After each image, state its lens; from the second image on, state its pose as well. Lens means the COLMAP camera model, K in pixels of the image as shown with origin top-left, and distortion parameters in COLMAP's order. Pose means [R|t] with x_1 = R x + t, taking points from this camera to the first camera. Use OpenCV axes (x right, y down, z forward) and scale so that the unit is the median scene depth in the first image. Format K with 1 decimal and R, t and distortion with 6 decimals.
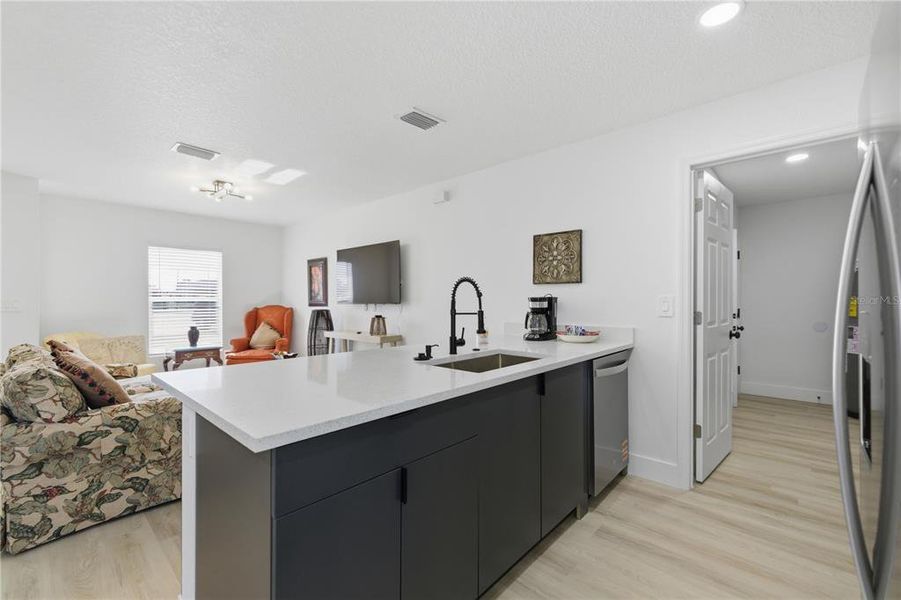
lens RADIAL K [[373.7, 0, 442.7], [0, 373.7, 299.8], [0, 0, 1]] dist [0.007923, -0.001594]
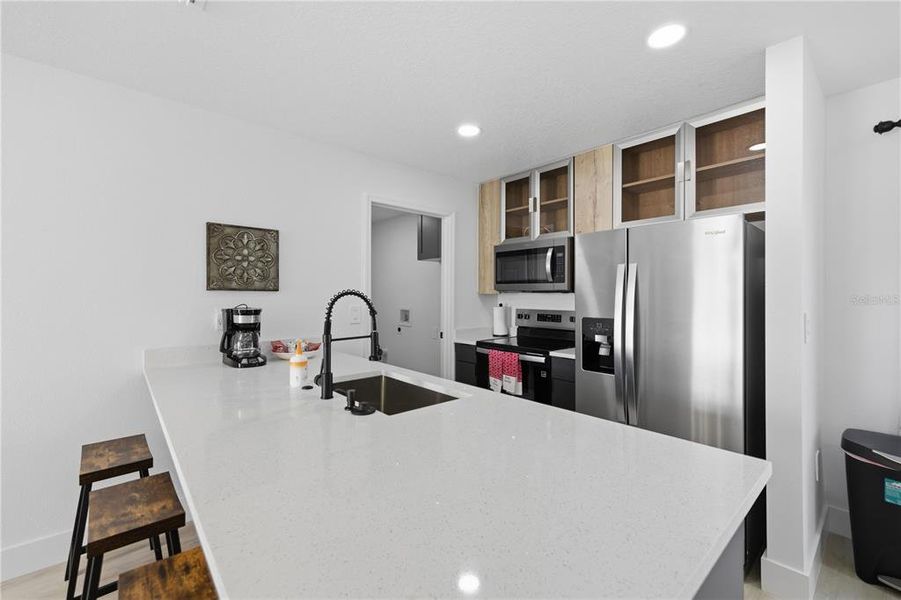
lens RADIAL K [[373.7, 0, 451.7], [0, 373.7, 298.7], [0, 0, 1]] dist [0.007923, -0.001594]
pose [[0.100282, -0.005928, 0.994941, -0.472273], [-0.002289, 0.999978, 0.006188, -0.033806], [-0.994956, -0.002898, 0.100267, 0.512868]]
